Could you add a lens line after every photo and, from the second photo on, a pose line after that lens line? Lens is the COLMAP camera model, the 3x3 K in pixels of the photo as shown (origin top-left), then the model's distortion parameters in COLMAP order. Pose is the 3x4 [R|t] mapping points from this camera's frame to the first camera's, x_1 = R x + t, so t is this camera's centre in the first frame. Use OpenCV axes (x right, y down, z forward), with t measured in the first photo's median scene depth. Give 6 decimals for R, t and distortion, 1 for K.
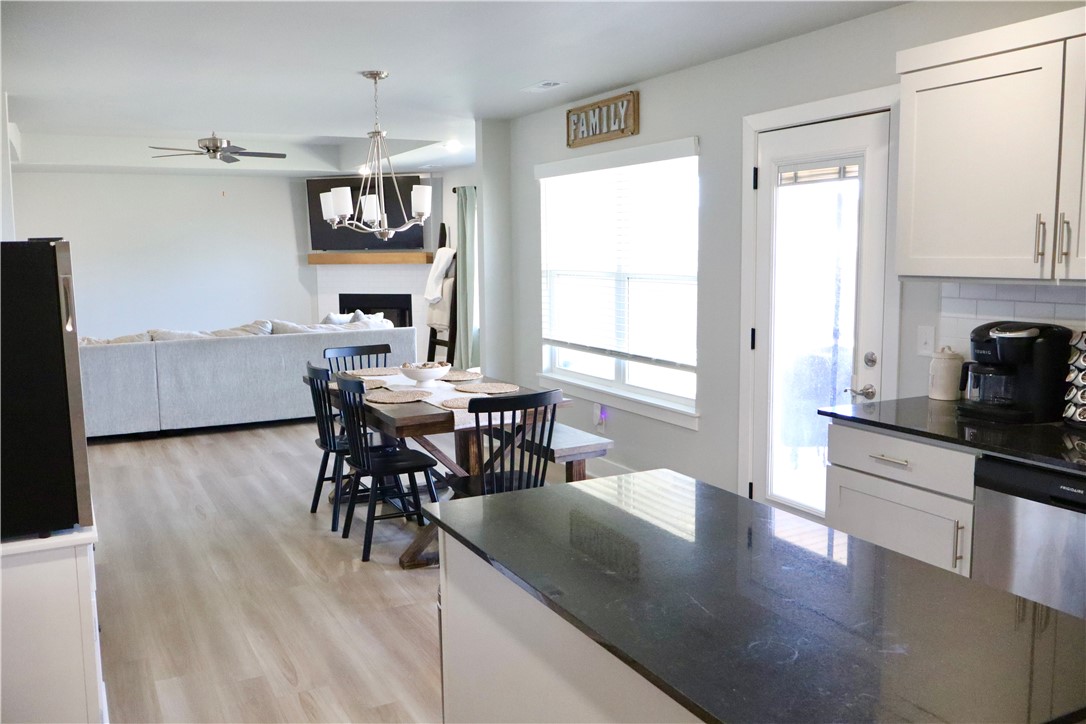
lens RADIAL K [[894.0, 0, 547.3], [0, 894.0, 357.5], [0, 0, 1]] dist [-0.017298, 0.000114]
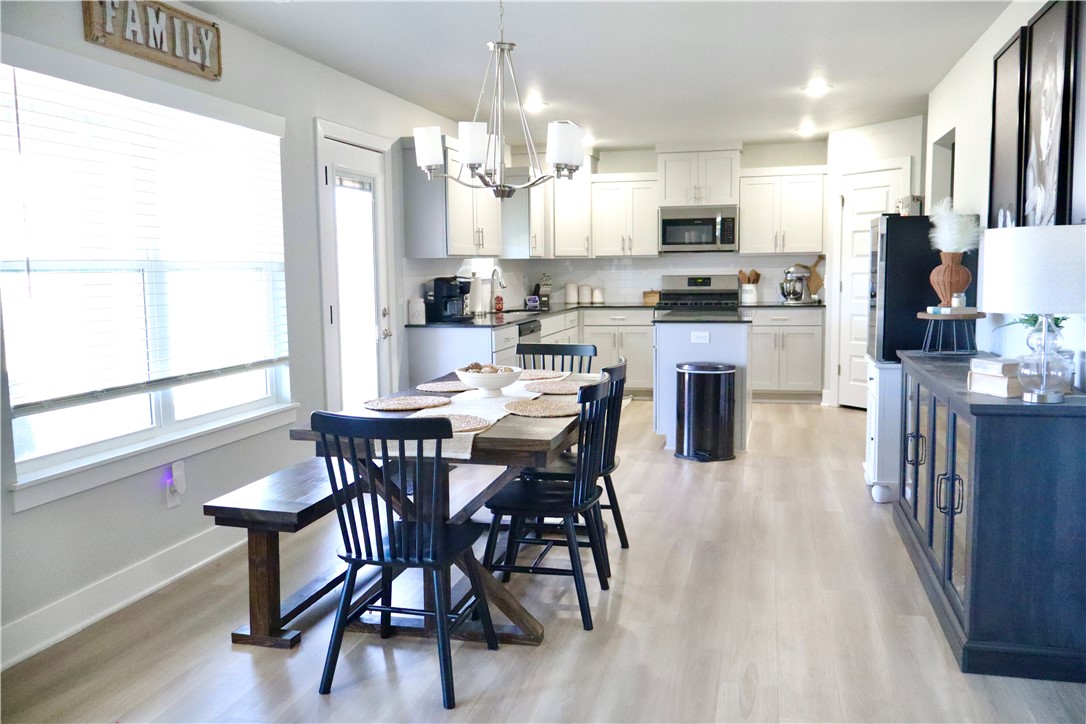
lens RADIAL K [[894.0, 0, 543.0], [0, 894.0, 356.8], [0, 0, 1]] dist [-0.017298, 0.000114]
pose [[-0.733763, -0.049619, 0.677591, -0.624276], [0.100923, 0.978304, 0.180929, -0.123409], [-0.671868, 0.201144, -0.712836, 1.366018]]
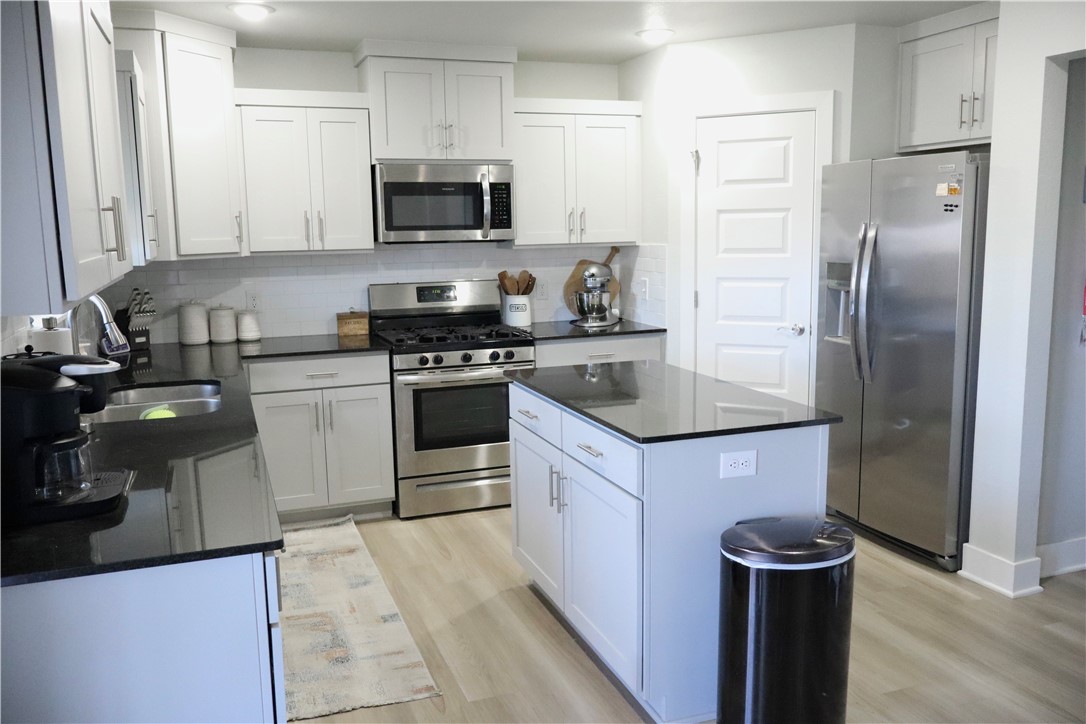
lens RADIAL K [[894.0, 0, 544.2], [0, 894.0, 354.3], [0, 0, 1]] dist [-0.017298, 0.000114]
pose [[-0.988359, 0.003077, 0.152106, 0.027894], [0.042130, 0.966231, 0.254208, -0.105547], [-0.146187, 0.257657, -0.955114, 0.876500]]
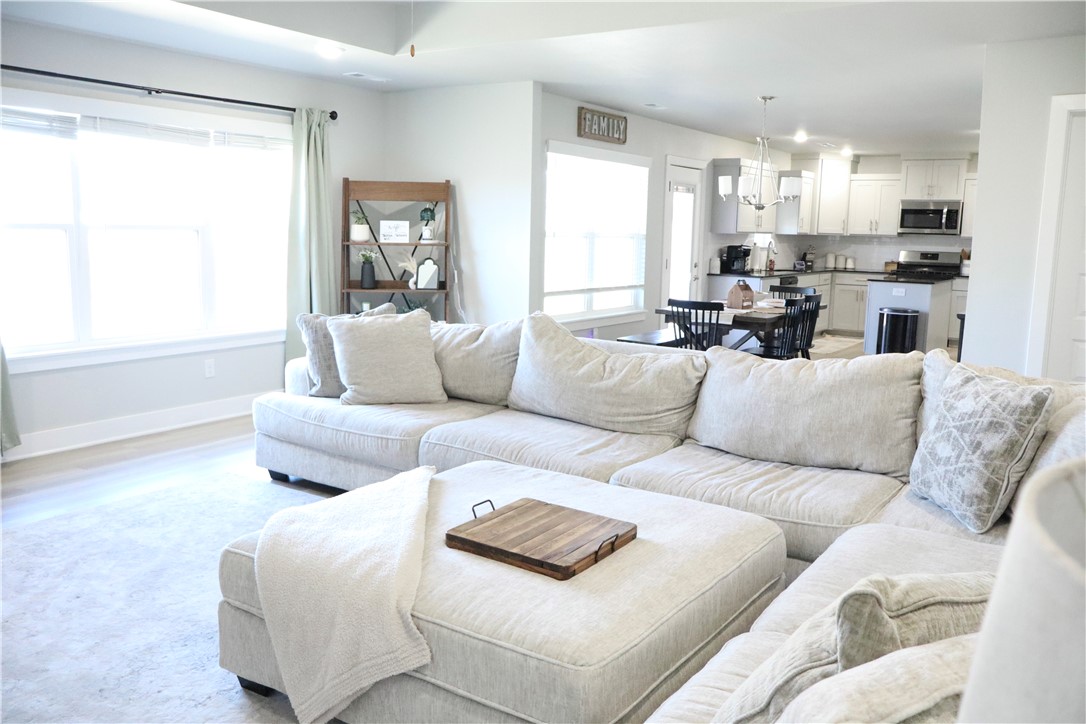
lens RADIAL K [[894.0, 0, 537.2], [0, 894.0, 357.3], [0, 0, 1]] dist [-0.017298, 0.000114]
pose [[-0.464639, -0.128118, 0.876183, -1.217435], [0.087744, 0.977947, 0.189529, -0.189320], [-0.881142, 0.164942, -0.443150, 1.835343]]
